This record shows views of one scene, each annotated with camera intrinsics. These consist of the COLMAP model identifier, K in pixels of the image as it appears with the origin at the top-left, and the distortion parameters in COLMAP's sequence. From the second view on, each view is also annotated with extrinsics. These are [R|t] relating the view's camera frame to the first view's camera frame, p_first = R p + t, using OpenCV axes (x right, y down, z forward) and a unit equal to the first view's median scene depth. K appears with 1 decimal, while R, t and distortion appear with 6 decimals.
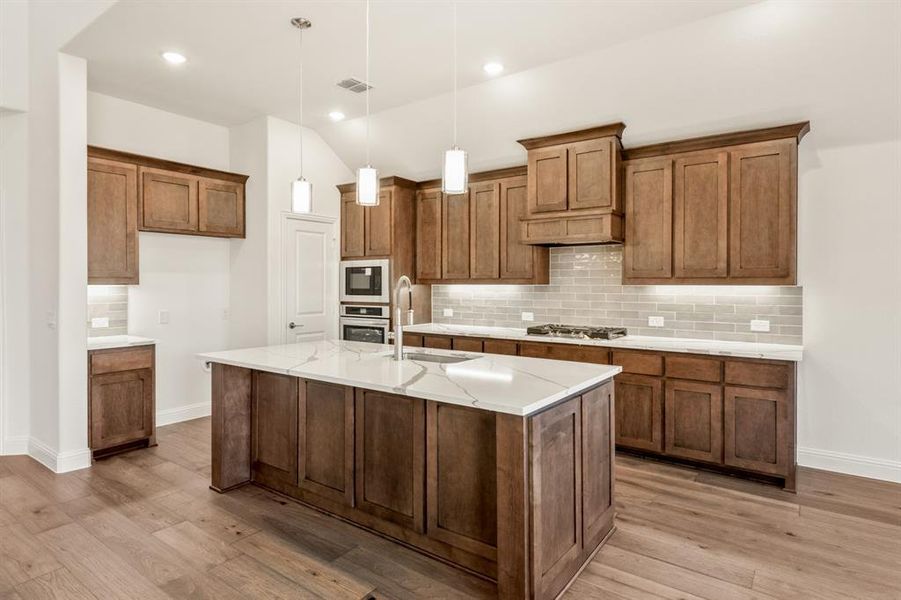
lens RADIAL K [[487.9, 0, 454.9], [0, 487.9, 292.7], [0, 0, 1]] dist [-0.005206, -0.000385]
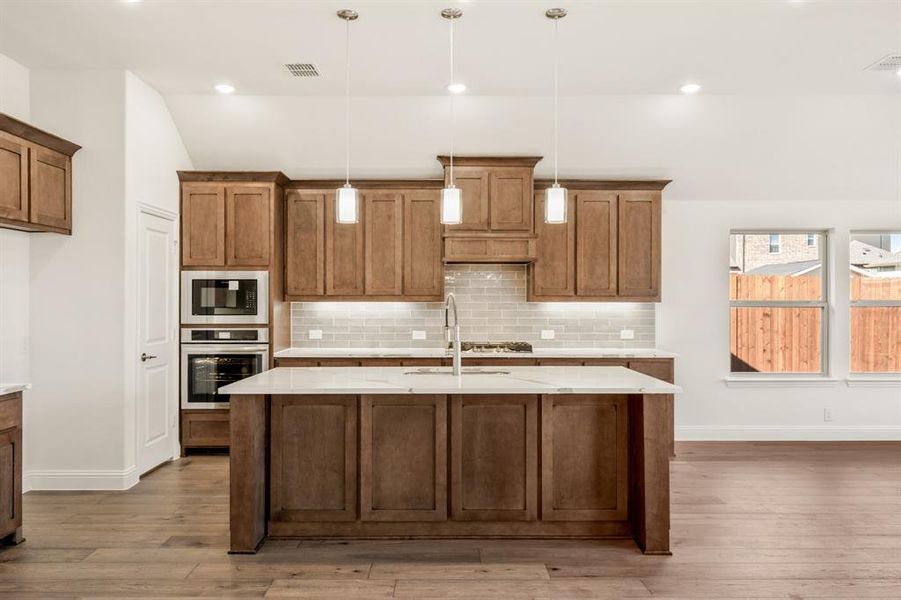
lens RADIAL K [[629.1, 0, 450.8], [0, 629.1, 302.6], [0, 0, 1]] dist [0.004343, -0.000378]
pose [[0.819549, -0.001342, 0.573008, -0.626068], [0.009576, 0.999890, -0.011354, -0.000127], [-0.572929, 0.014792, 0.819471, -0.057420]]
